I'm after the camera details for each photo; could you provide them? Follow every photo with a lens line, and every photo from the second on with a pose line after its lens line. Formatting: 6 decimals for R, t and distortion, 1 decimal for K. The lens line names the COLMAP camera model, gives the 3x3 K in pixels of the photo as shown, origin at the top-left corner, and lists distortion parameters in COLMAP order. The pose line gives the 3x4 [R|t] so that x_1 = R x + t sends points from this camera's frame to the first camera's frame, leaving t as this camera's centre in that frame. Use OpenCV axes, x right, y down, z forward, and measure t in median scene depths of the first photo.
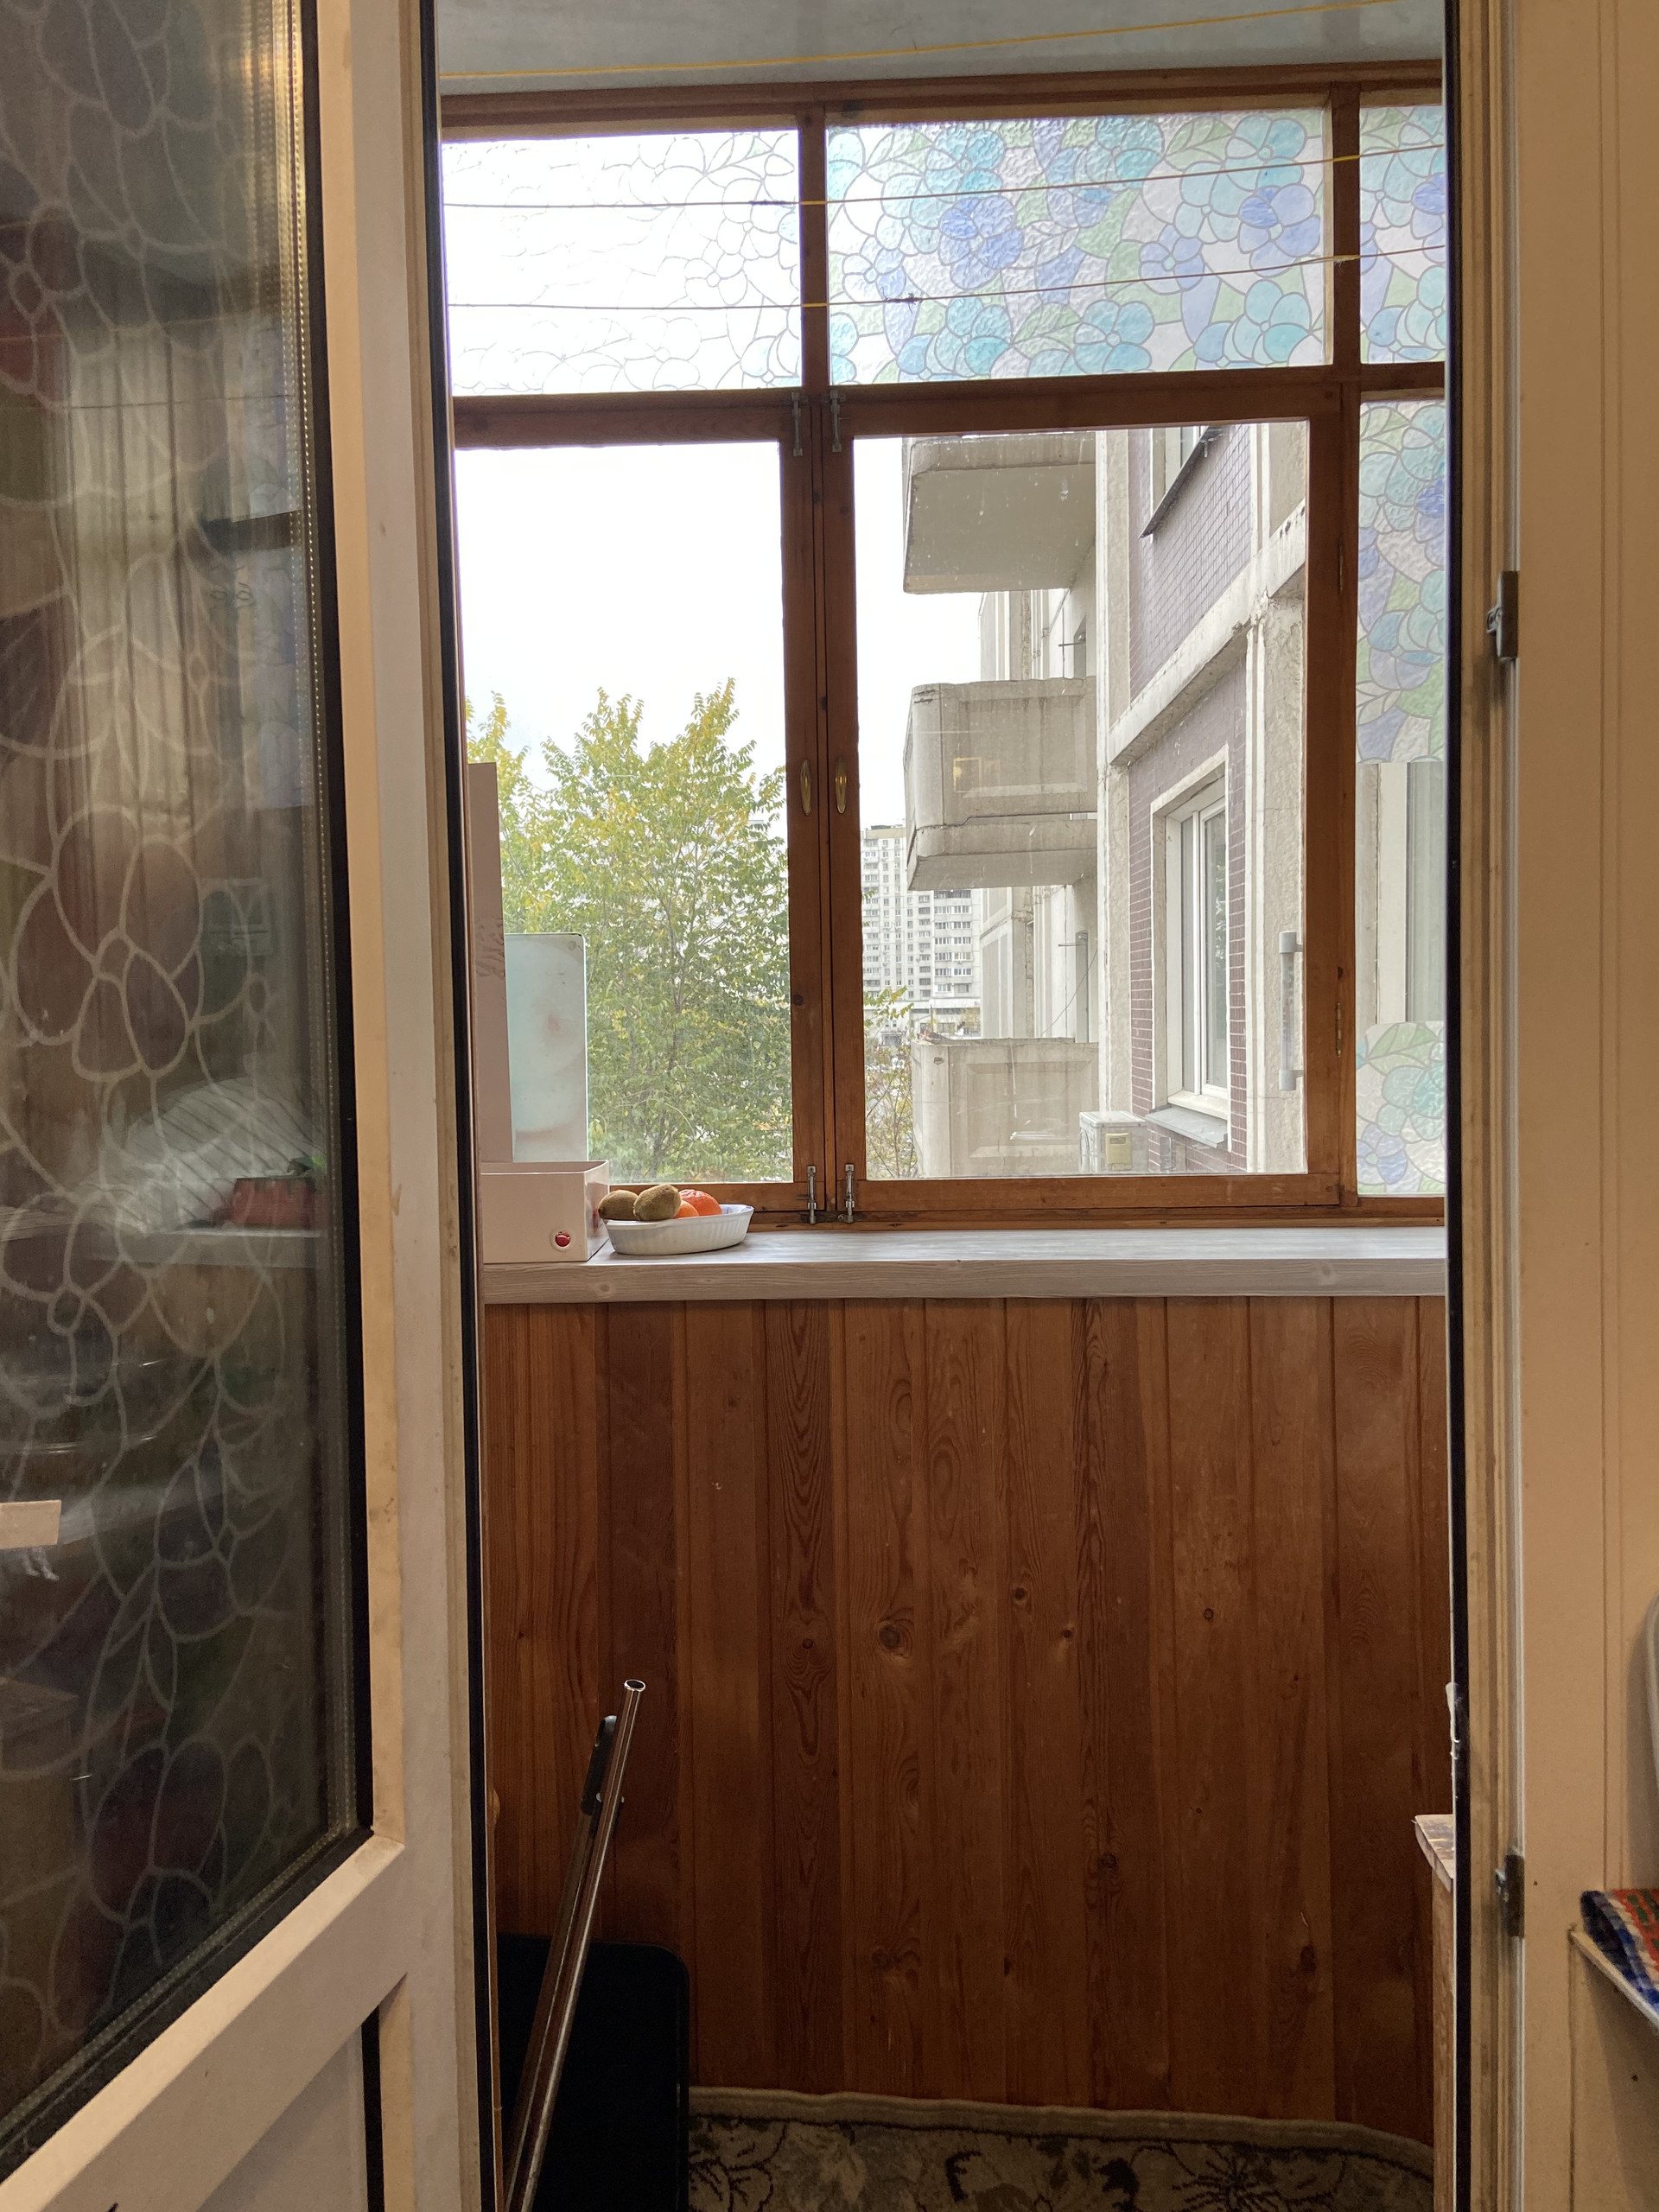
lens RADIAL K [[1672.0, 0, 829.5], [0, 1672.0, 1106.0], [0, 0, 1]] dist [0.132300, -0.161277]
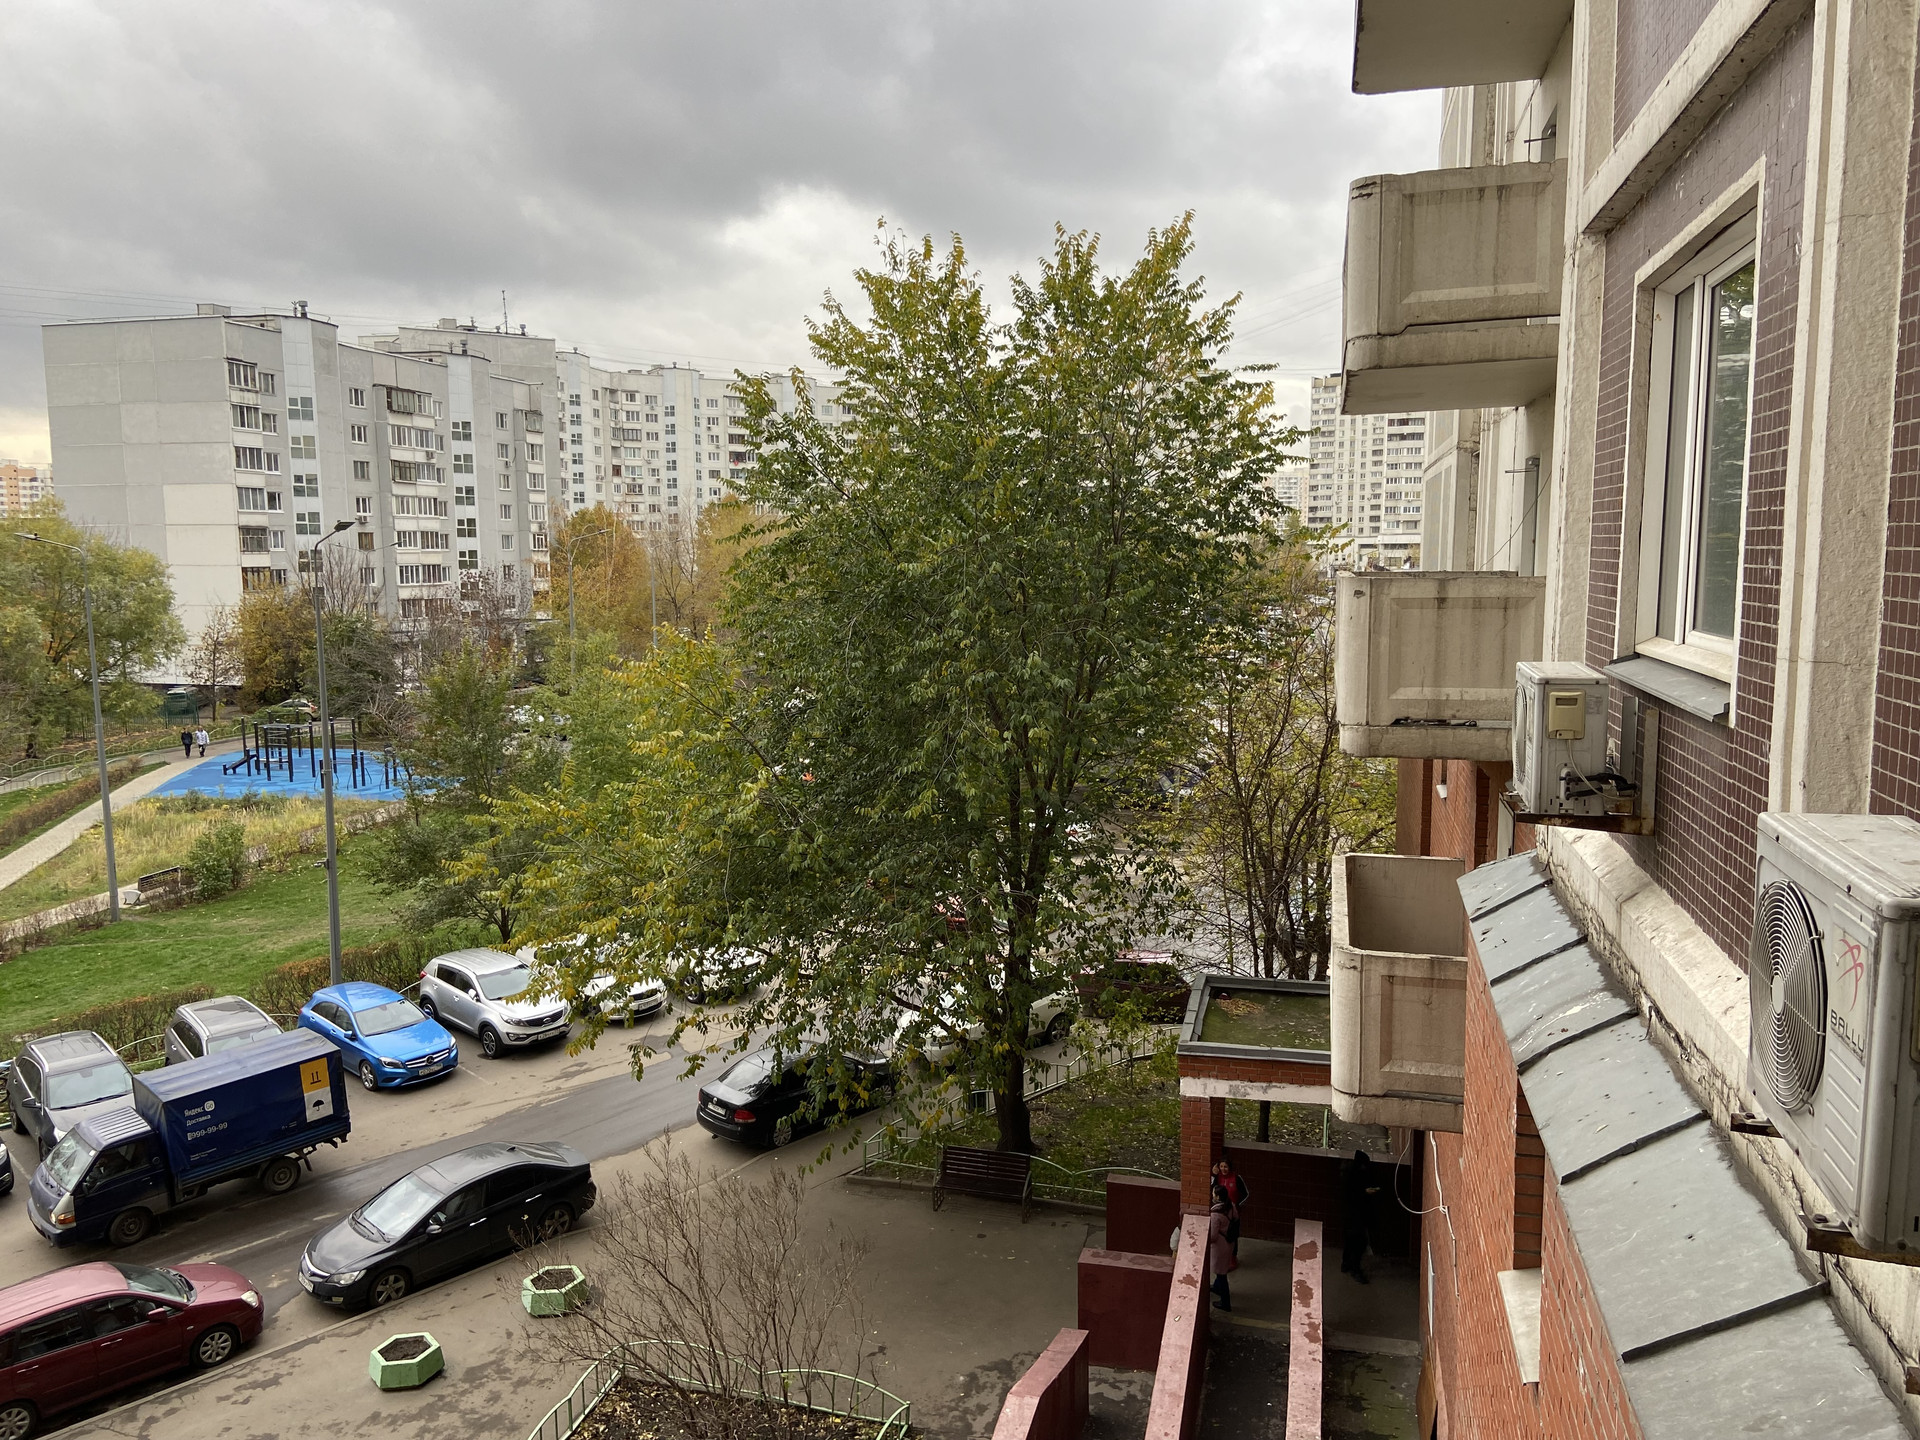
lens RADIAL K [[1451.3, 0, 960.0], [0, 1451.3, 720.0], [0, 0, 1]] dist [0.132300, -0.161277]
pose [[0.976500, 0.040285, -0.211719, 0.024013], [-0.026784, 0.997443, 0.066255, -0.005118], [0.213847, -0.059028, 0.975082, 0.153965]]
